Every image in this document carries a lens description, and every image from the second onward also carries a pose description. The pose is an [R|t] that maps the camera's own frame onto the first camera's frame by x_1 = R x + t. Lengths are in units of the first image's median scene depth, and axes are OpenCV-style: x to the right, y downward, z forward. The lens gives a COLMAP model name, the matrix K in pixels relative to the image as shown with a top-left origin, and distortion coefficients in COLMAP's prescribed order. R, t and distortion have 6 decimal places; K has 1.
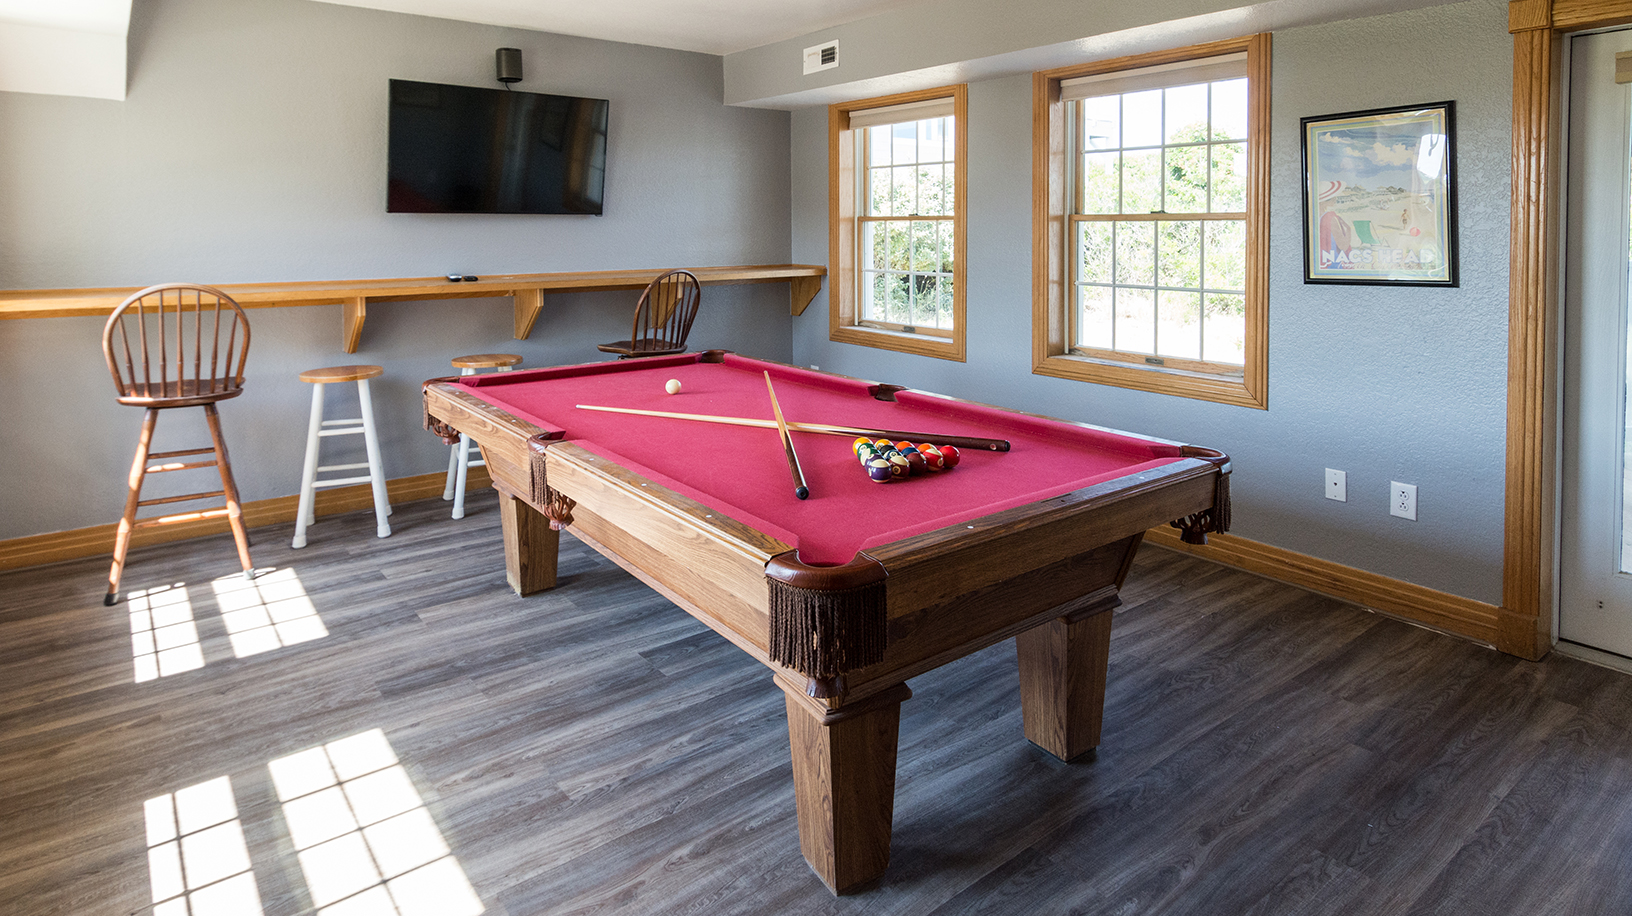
lens RADIAL K [[873.4, 0, 816.0], [0, 873.4, 458.0], [0, 0, 1]] dist [-0.000420, 0.000385]
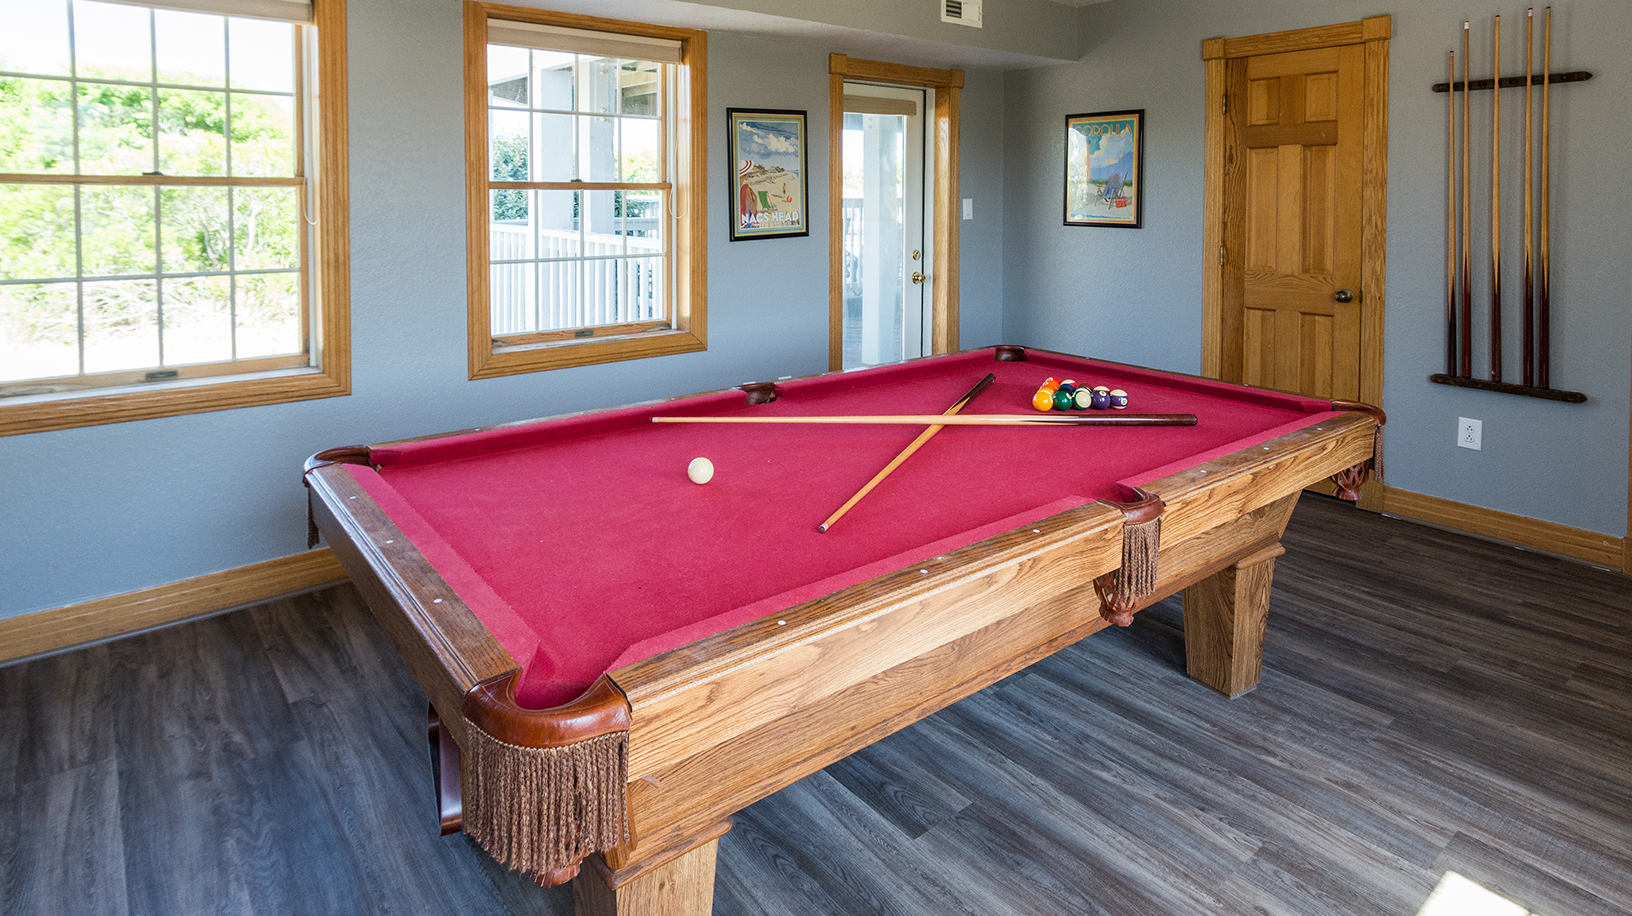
lens RADIAL K [[890.7, 0, 819.1], [0, 890.7, 399.6], [0, 0, 1]] dist [0.003753, -0.001681]
pose [[-0.013748, -0.224340, 0.974414, -0.854876], [0.253971, 0.941764, 0.220406, -0.278707], [-0.967114, 0.250503, 0.044029, 1.043284]]
